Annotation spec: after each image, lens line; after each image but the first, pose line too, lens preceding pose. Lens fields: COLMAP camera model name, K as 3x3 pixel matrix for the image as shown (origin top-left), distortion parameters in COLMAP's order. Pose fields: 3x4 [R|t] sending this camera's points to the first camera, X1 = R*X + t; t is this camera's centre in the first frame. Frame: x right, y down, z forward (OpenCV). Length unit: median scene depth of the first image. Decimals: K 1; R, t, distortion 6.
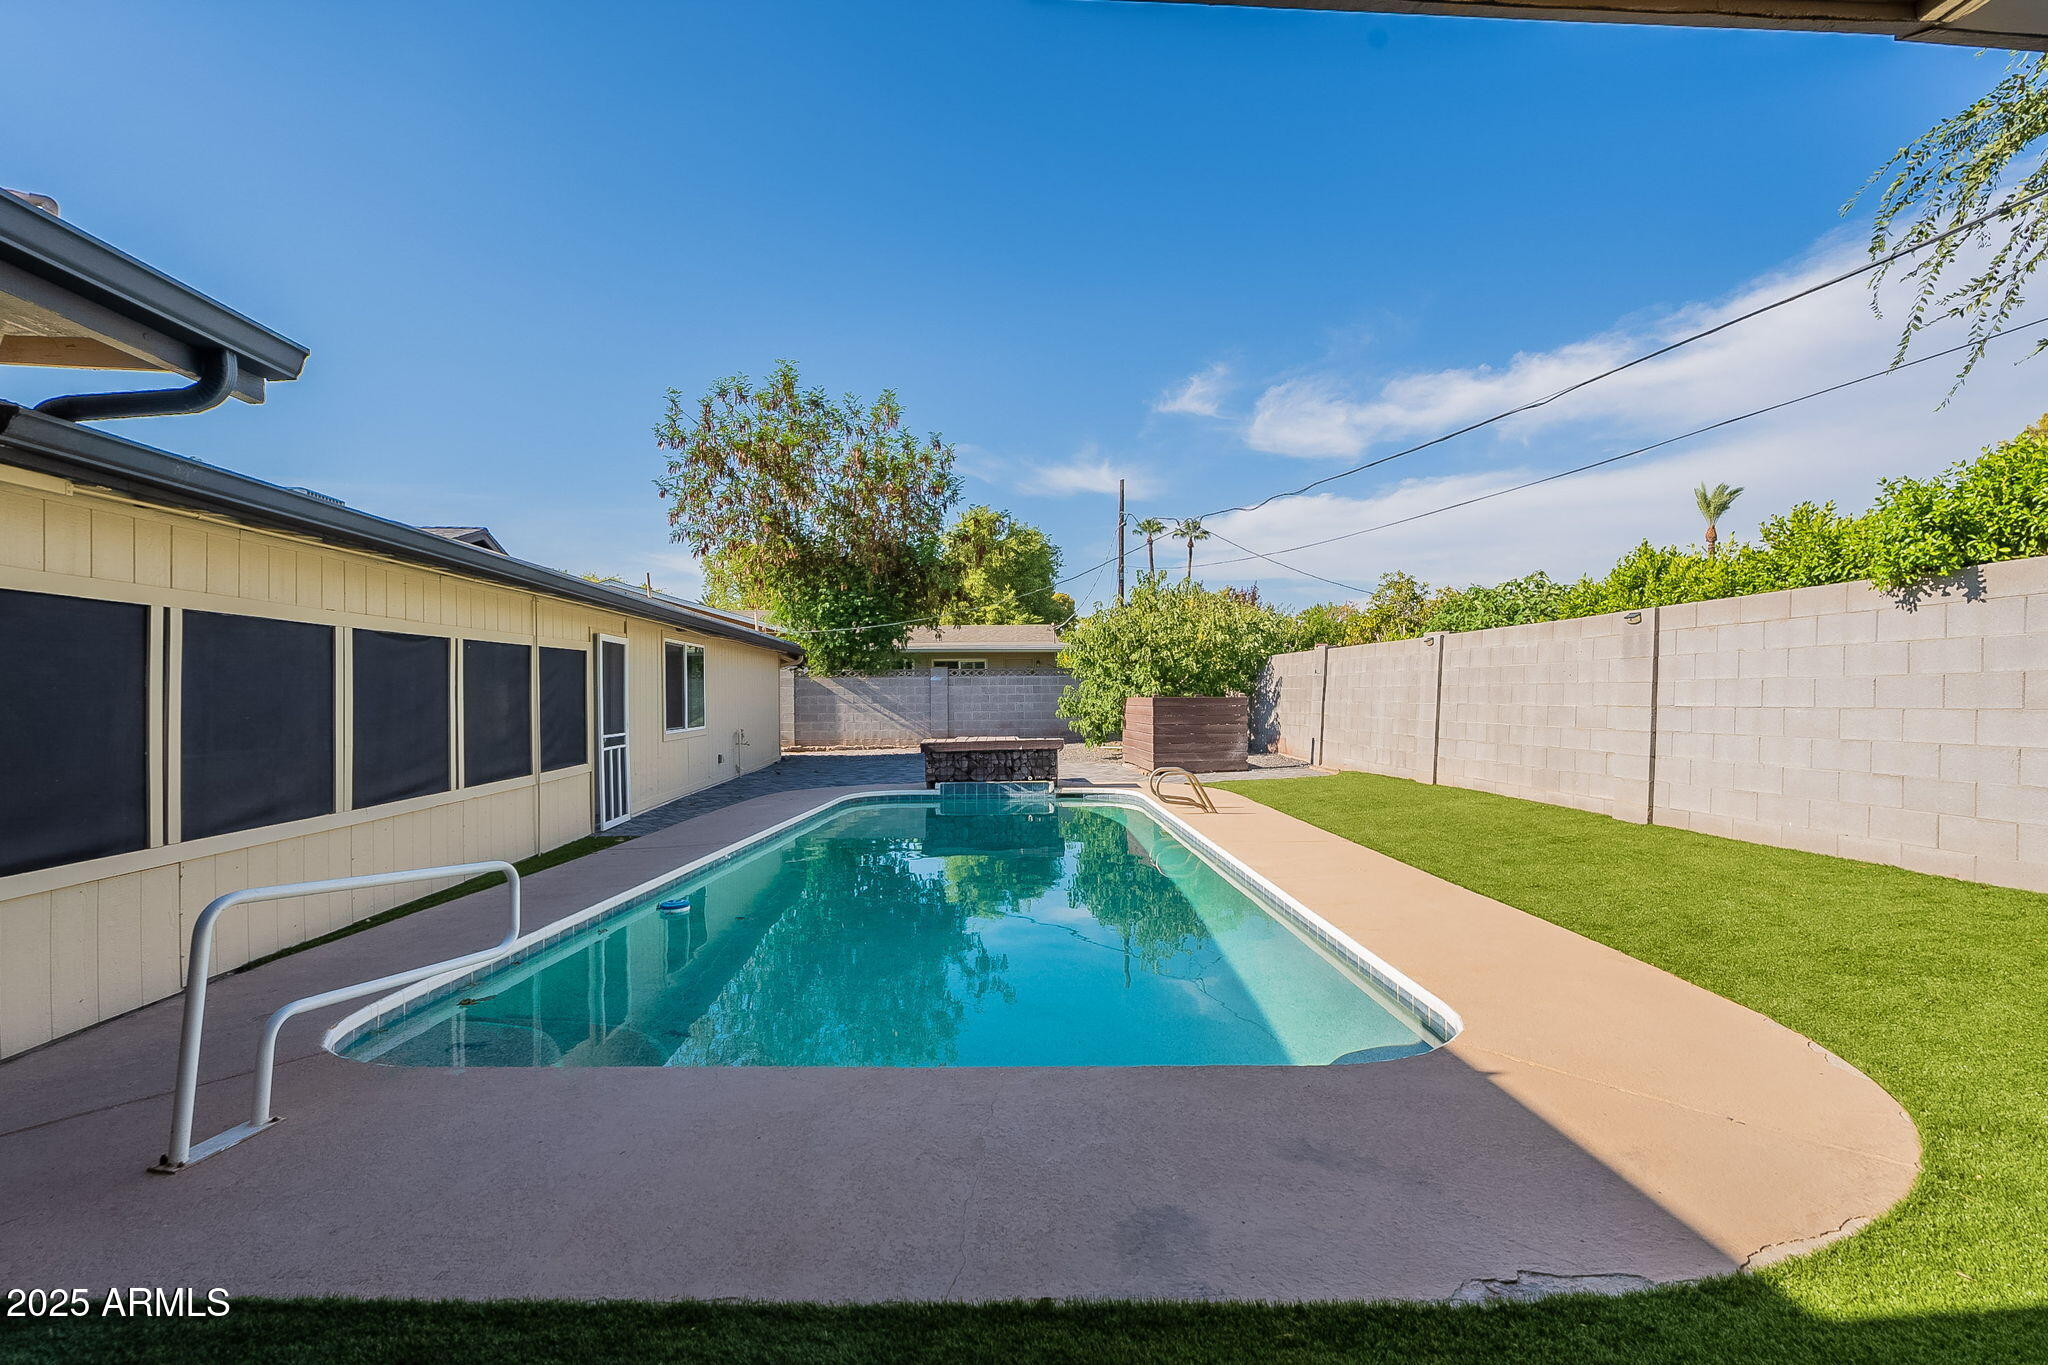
lens RADIAL K [[903.4, 0, 1012.5], [0, 903.4, 695.9], [0, 0, 1]] dist [-0.000292, 0.000980]
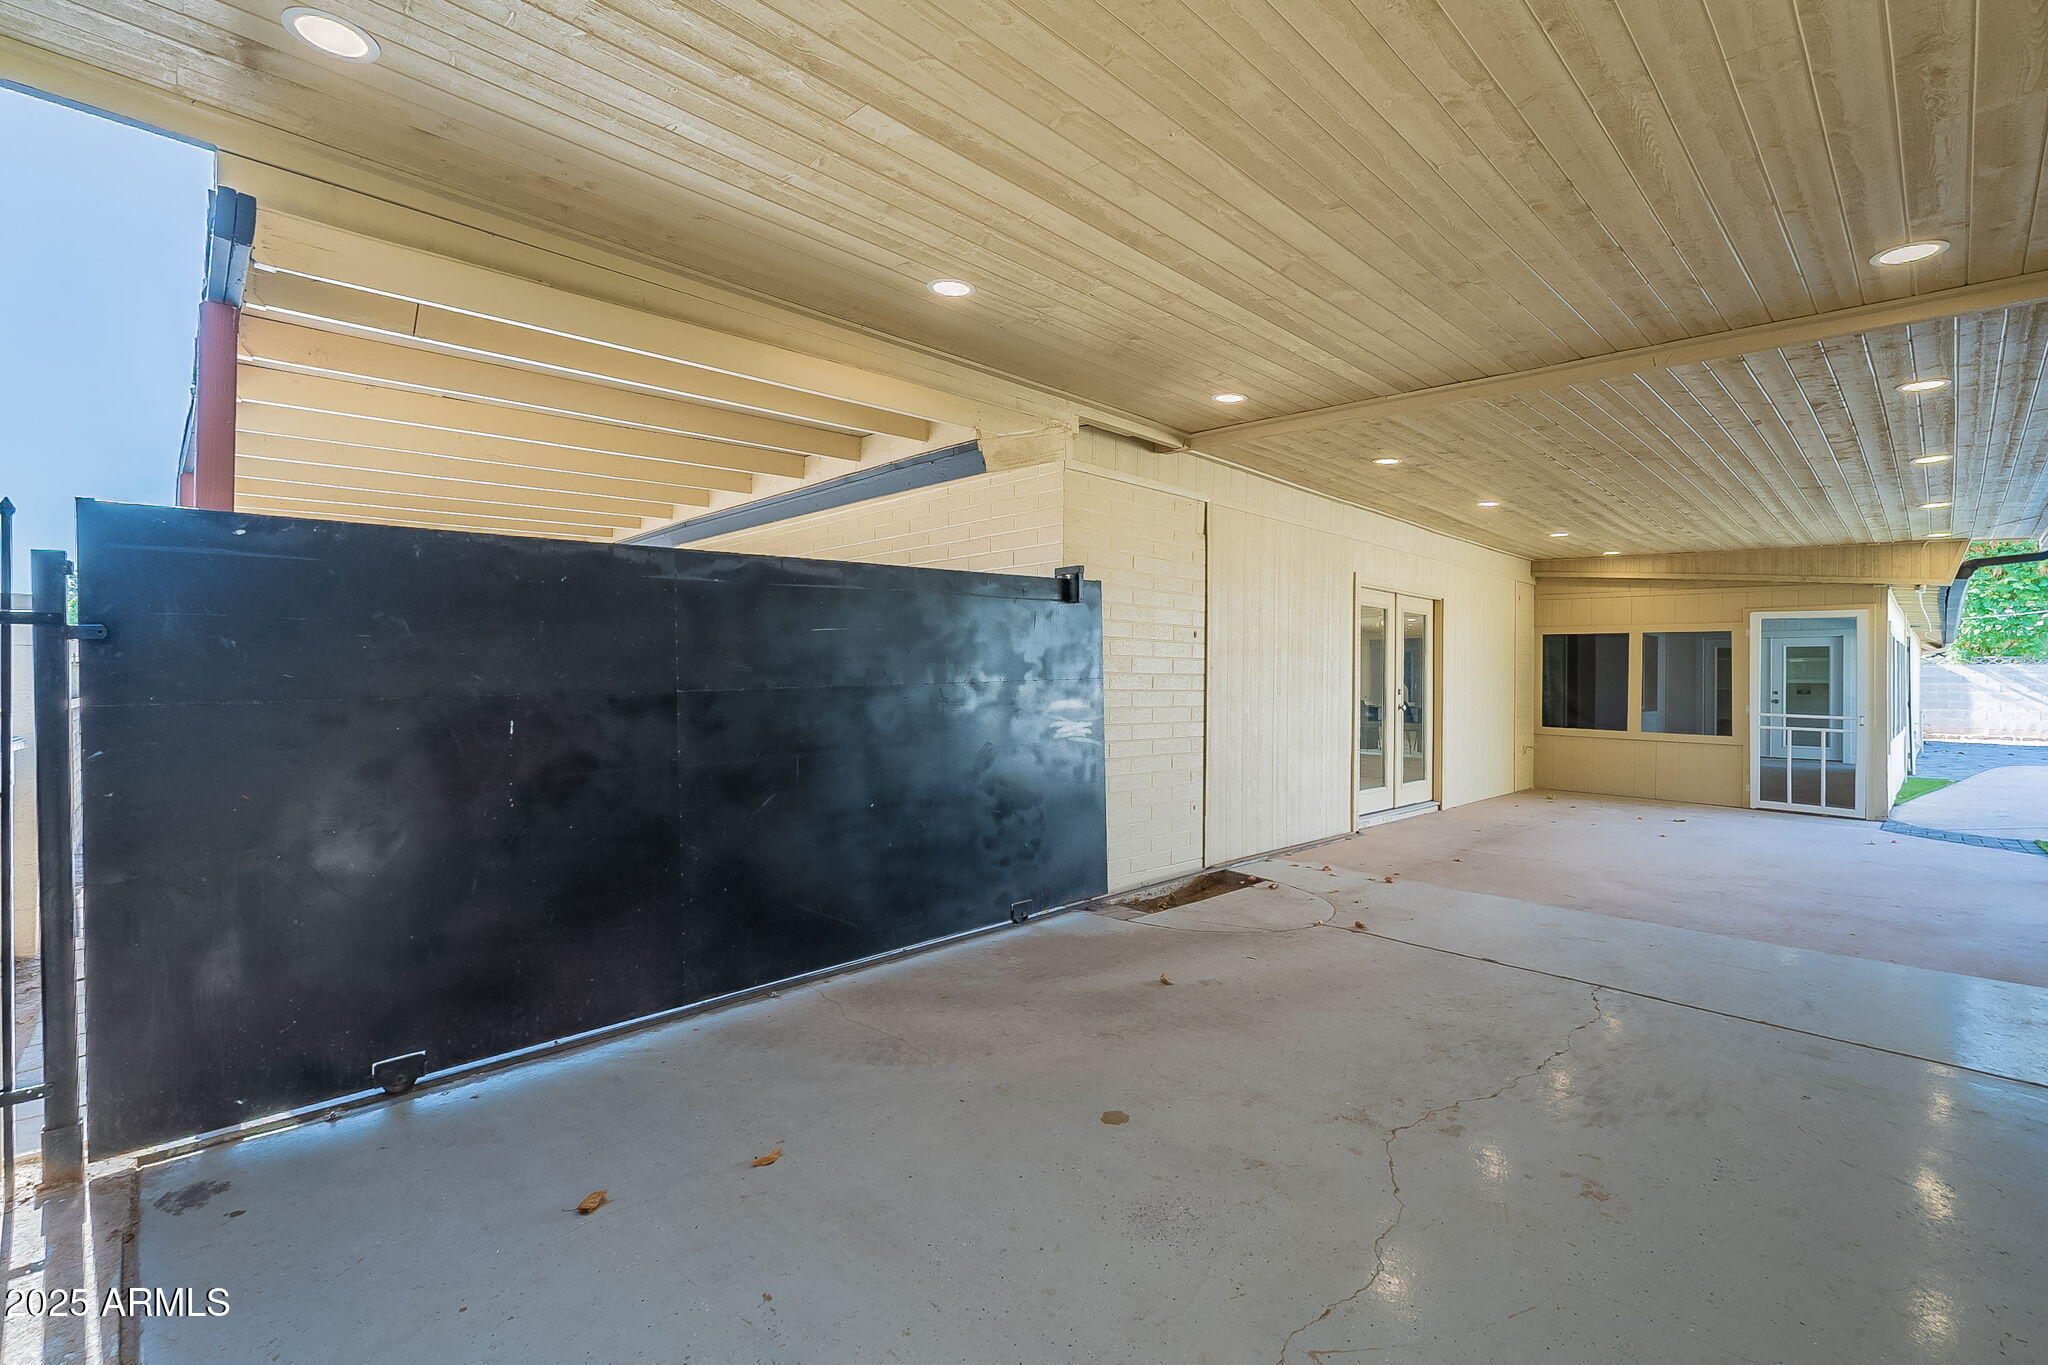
lens RADIAL K [[903.4, 0, 1024.0], [0, 903.4, 680.7], [0, 0, 1]] dist [-0.000292, 0.000980]
pose [[0.653104, 0.014411, -0.757131, -0.203585], [-0.015905, 0.999859, 0.005312, 0.012892], [0.757101, 0.008573, 0.653242, -0.665868]]
